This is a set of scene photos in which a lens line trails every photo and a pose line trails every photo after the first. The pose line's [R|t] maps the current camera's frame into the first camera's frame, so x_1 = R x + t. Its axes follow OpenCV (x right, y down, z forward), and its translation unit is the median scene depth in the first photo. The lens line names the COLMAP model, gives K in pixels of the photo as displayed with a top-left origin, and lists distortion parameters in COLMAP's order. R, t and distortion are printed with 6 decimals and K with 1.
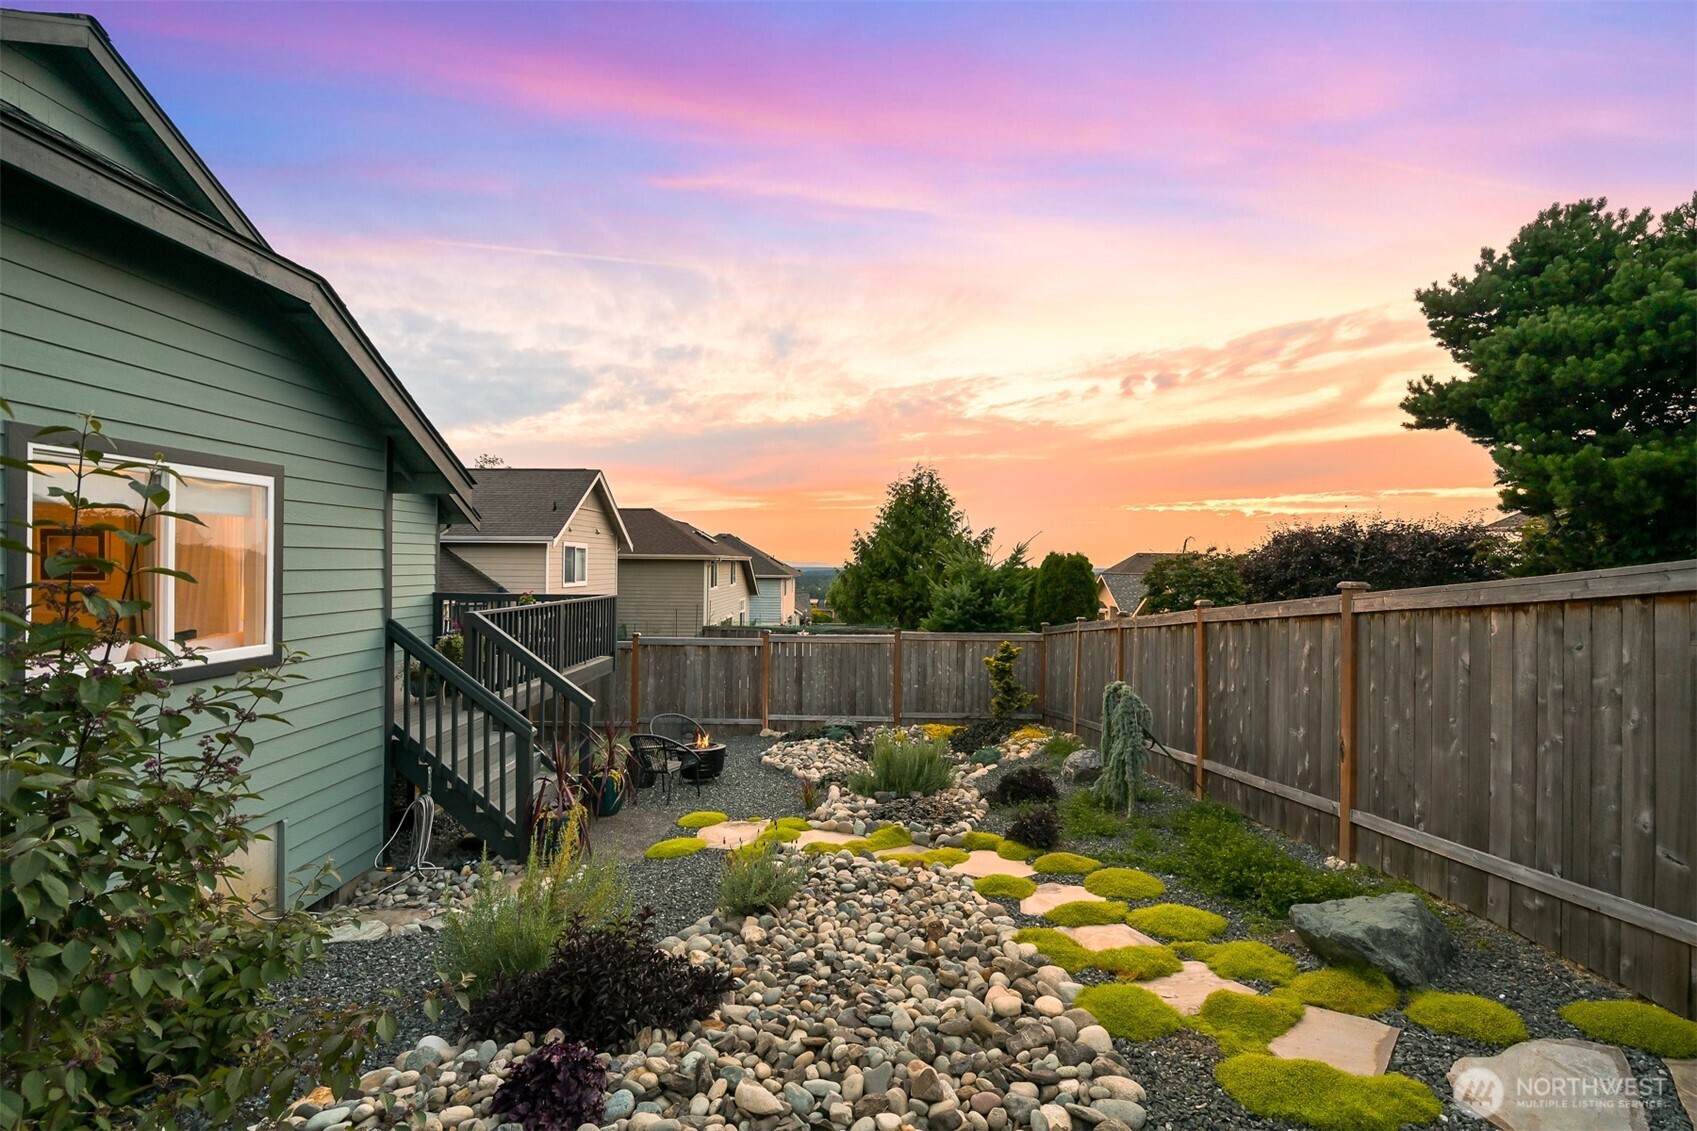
lens RADIAL K [[754.1, 0, 843.1], [0, 754.1, 561.2], [0, 0, 1]] dist [-0.000662, 0.000087]
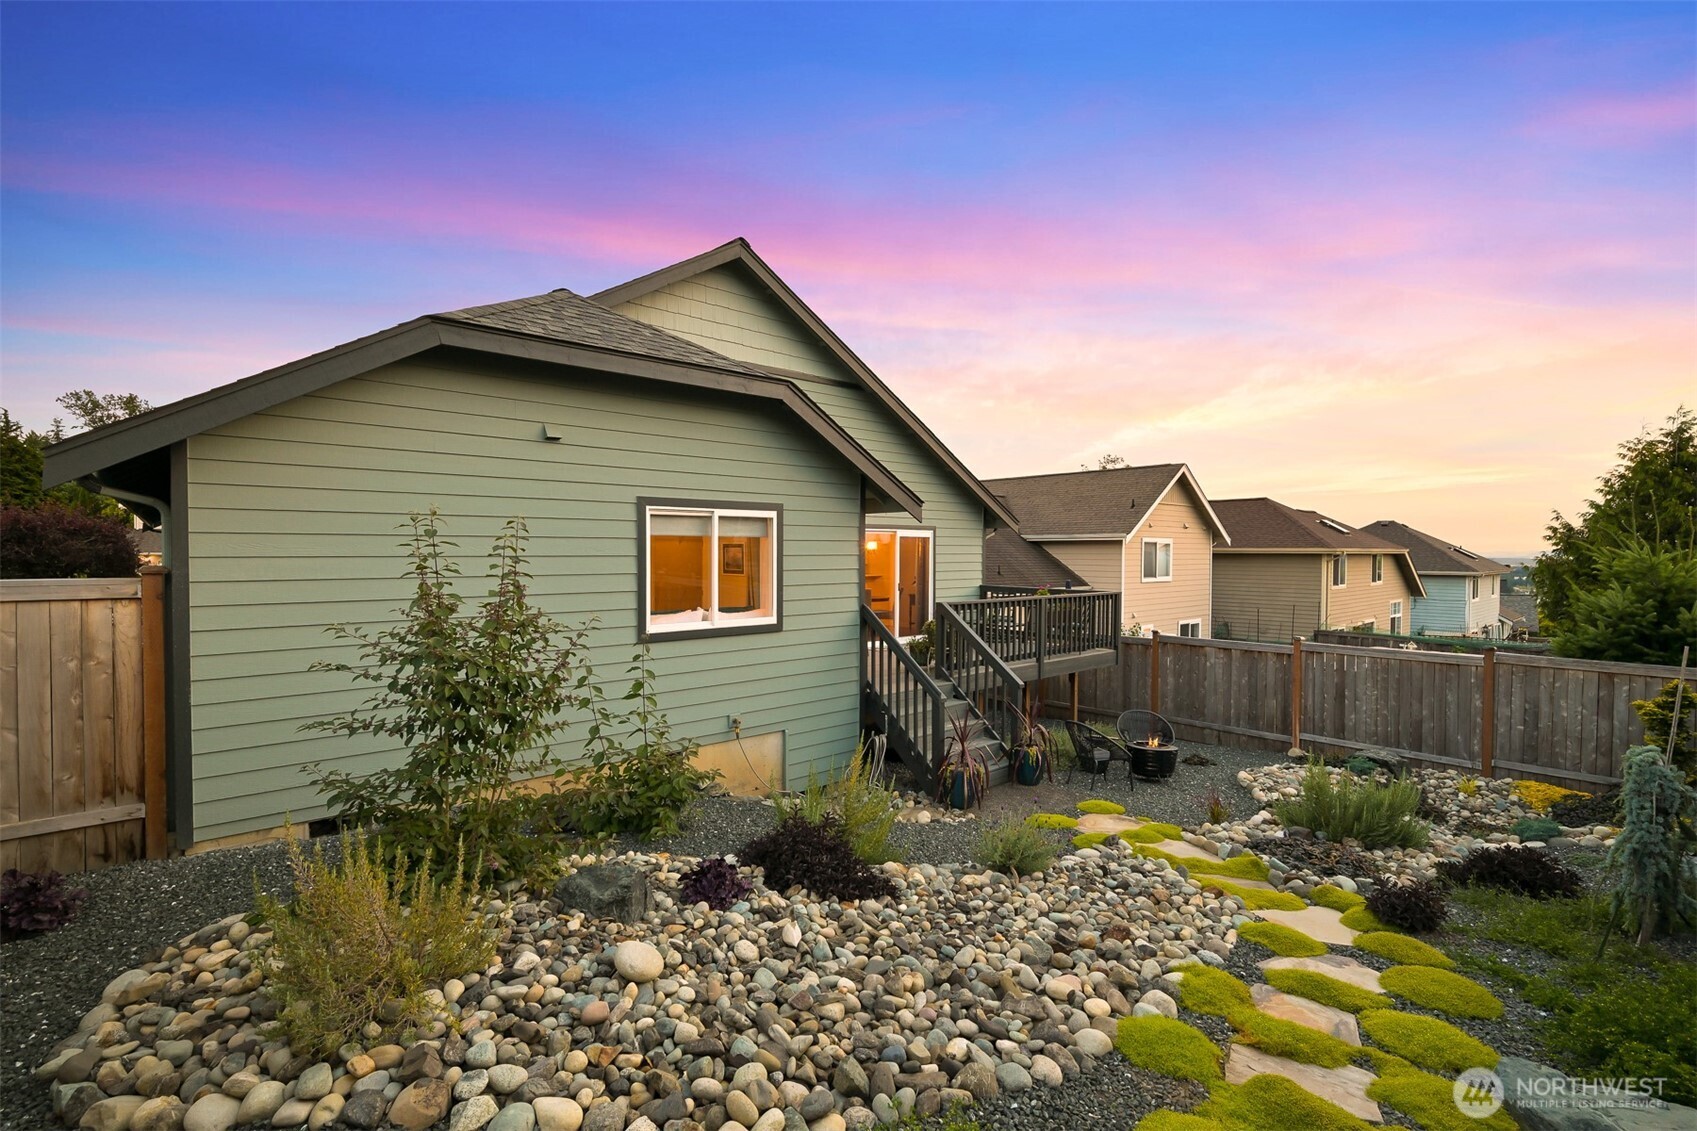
lens RADIAL K [[754.1, 0, 843.1], [0, 754.1, 561.2], [0, 0, 1]] dist [-0.000662, 0.000087]
pose [[0.675386, 0.001238, -0.737463, 0.193681], [0.006142, 0.999954, 0.007304, -0.006712], [0.737438, -0.009462, 0.675348, 0.013974]]
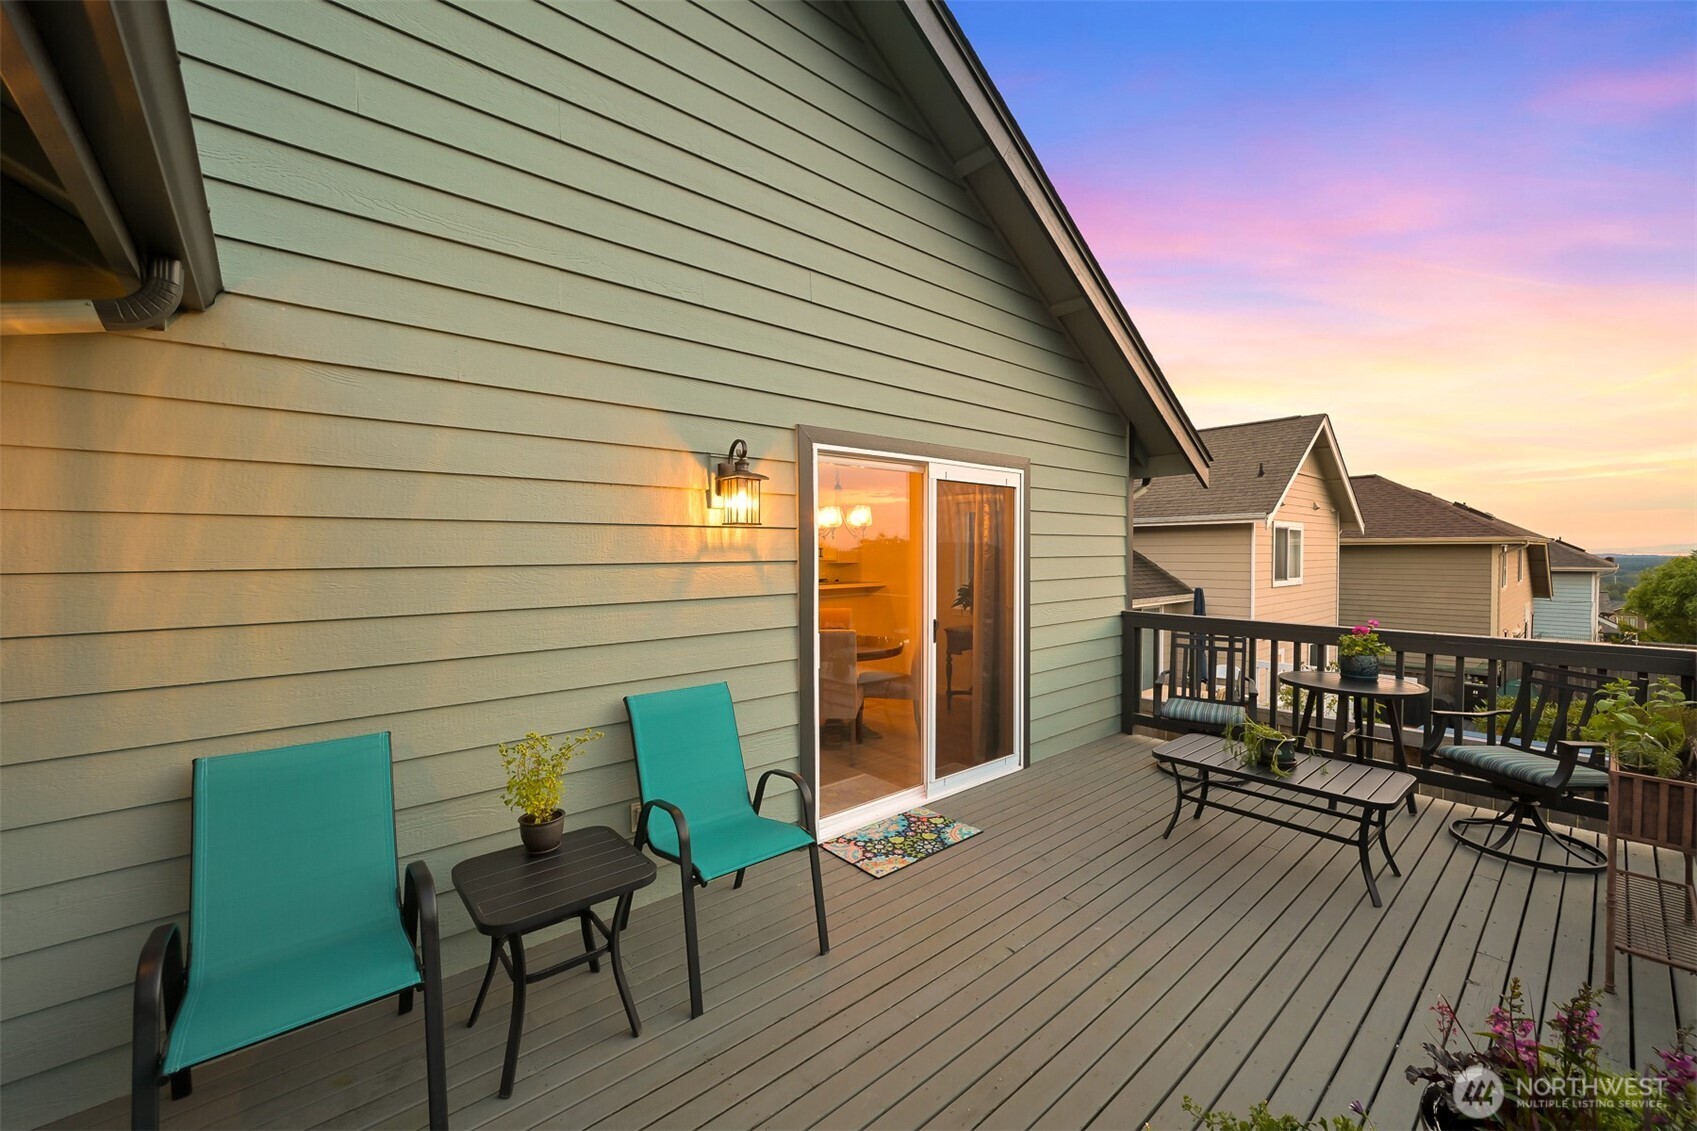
lens RADIAL K [[671.6, 0, 877.2], [0, 671.6, 561.9], [0, 0, 1]] dist [-0.000244, 0.000008]
pose [[0.692975, -0.002687, -0.720957, -0.312478], [0.013869, 0.999858, 0.009604, 0.001254], [0.720828, -0.016655, 0.692913, 0.535470]]
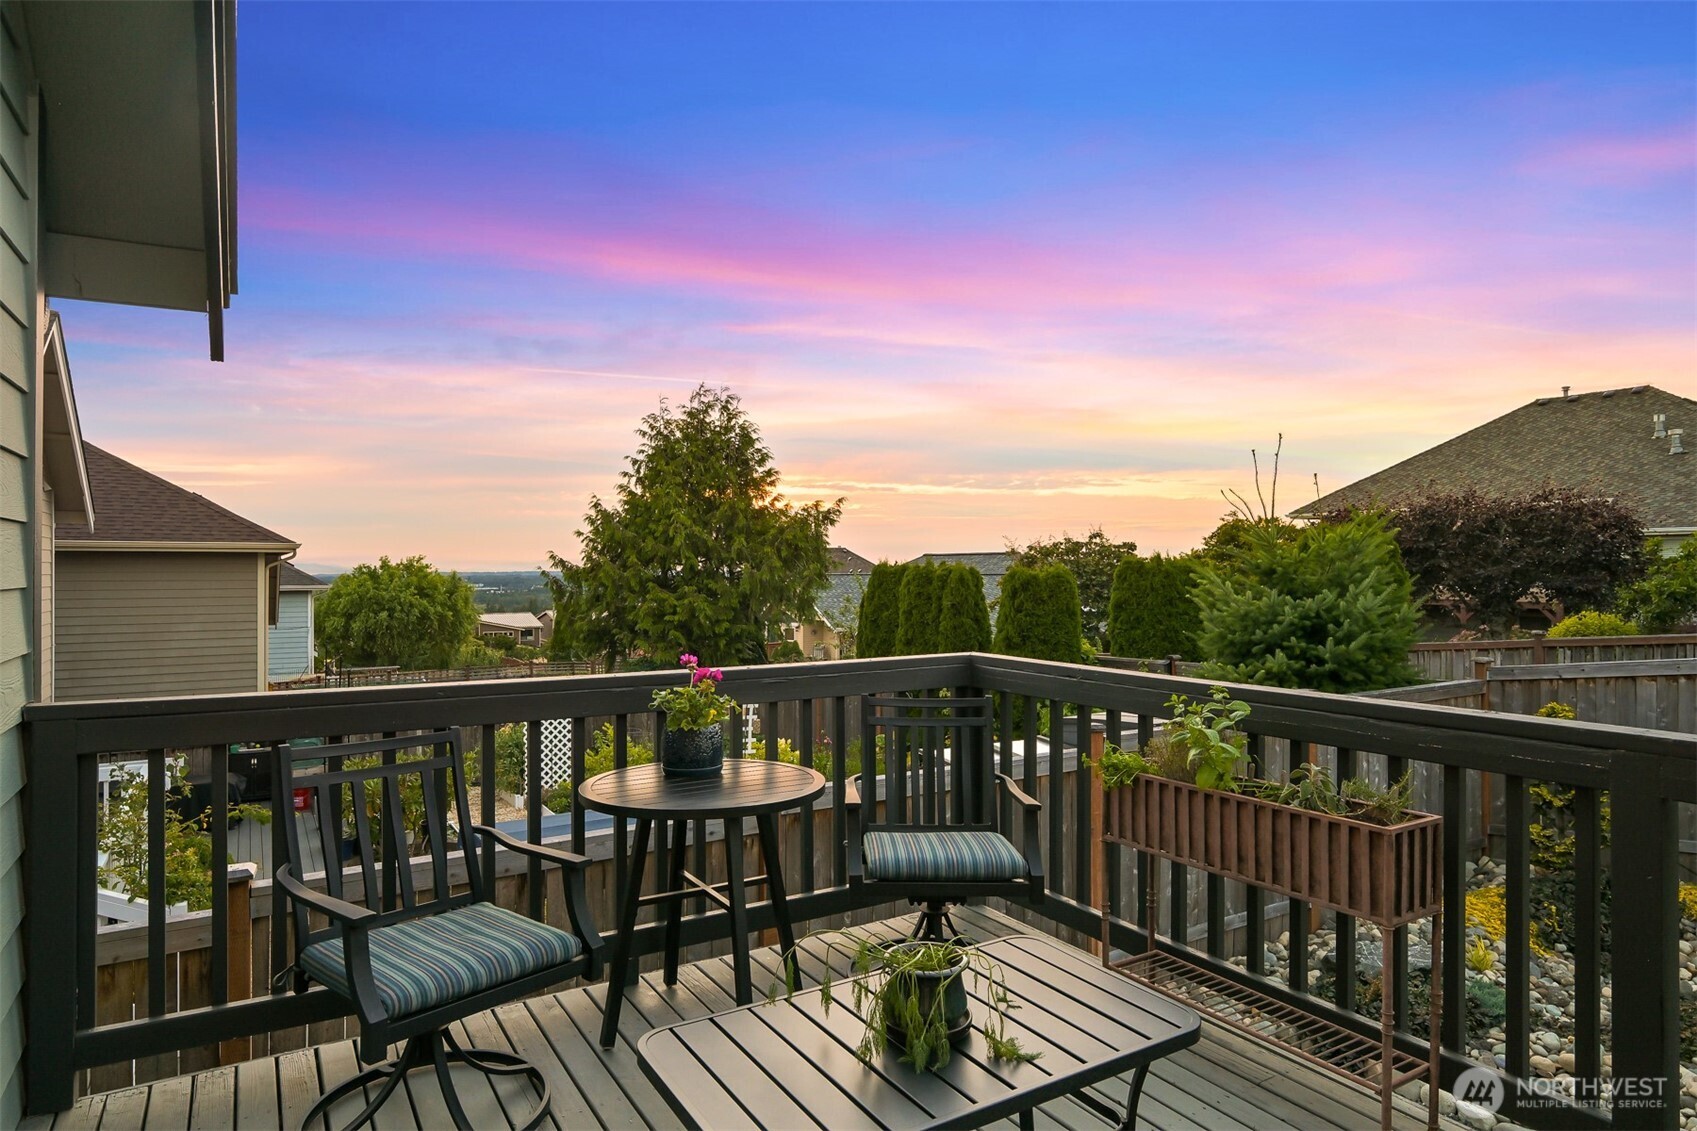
lens RADIAL K [[975.6, 0, 848.5], [0, 975.6, 565.5], [0, 0, 1]] dist [-0.044667, -0.000132]
pose [[0.833275, -0.006561, 0.552820, -0.478952], [0.004780, 0.999978, 0.004663, 0.011638], [-0.552838, -0.001243, 0.833288, 0.708907]]
